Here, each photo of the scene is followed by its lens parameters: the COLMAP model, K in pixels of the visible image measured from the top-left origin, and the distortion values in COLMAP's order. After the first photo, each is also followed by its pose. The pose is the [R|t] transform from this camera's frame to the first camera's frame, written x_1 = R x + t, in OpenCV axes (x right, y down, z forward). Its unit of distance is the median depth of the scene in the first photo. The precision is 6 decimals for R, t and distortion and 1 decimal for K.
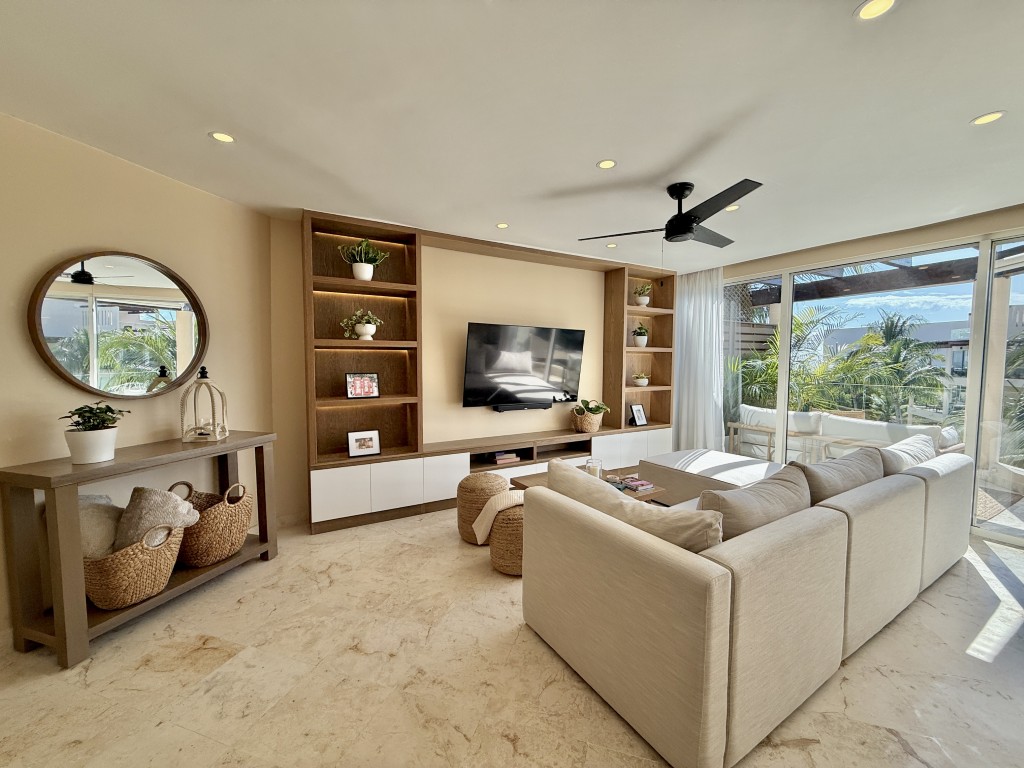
lens RADIAL K [[407.2, 0, 512.0], [0, 407.2, 384.0], [0, 0, 1]] dist [-0.000741, 0.000315]
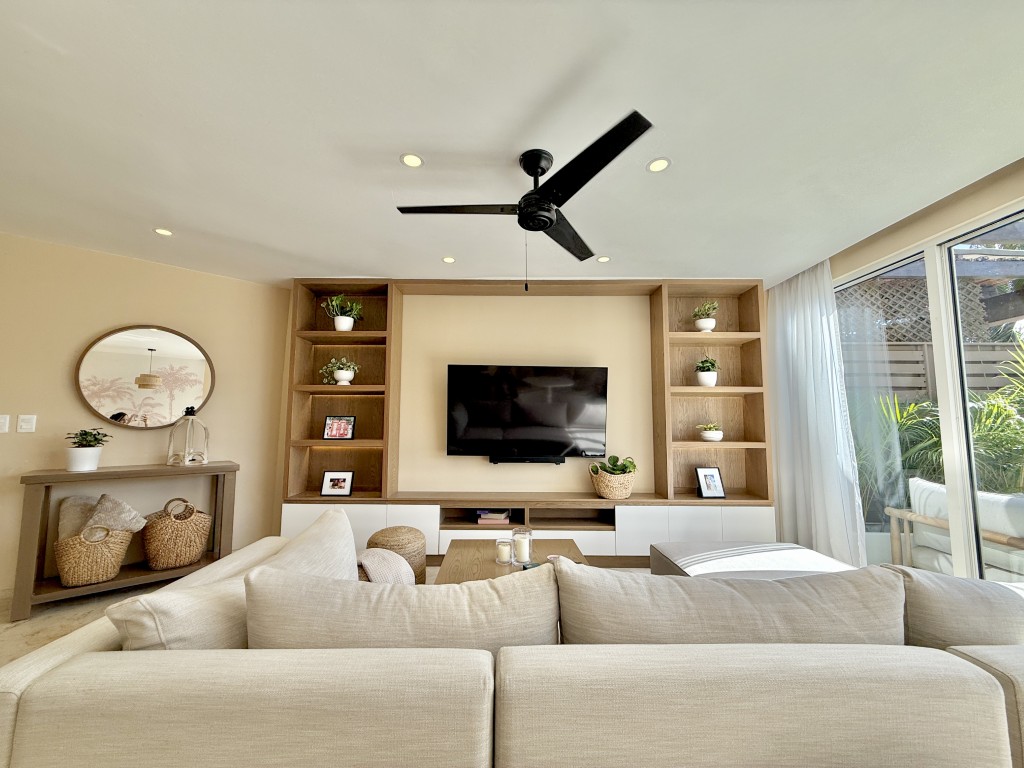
lens RADIAL K [[407.2, 0, 512.0], [0, 407.2, 384.0], [0, 0, 1]] dist [-0.000741, 0.000315]
pose [[0.862385, -0.043337, -0.504394, 0.557456], [-0.032248, 0.989603, -0.140161, 0.024933], [0.505224, 0.137139, 0.852022, 0.299538]]
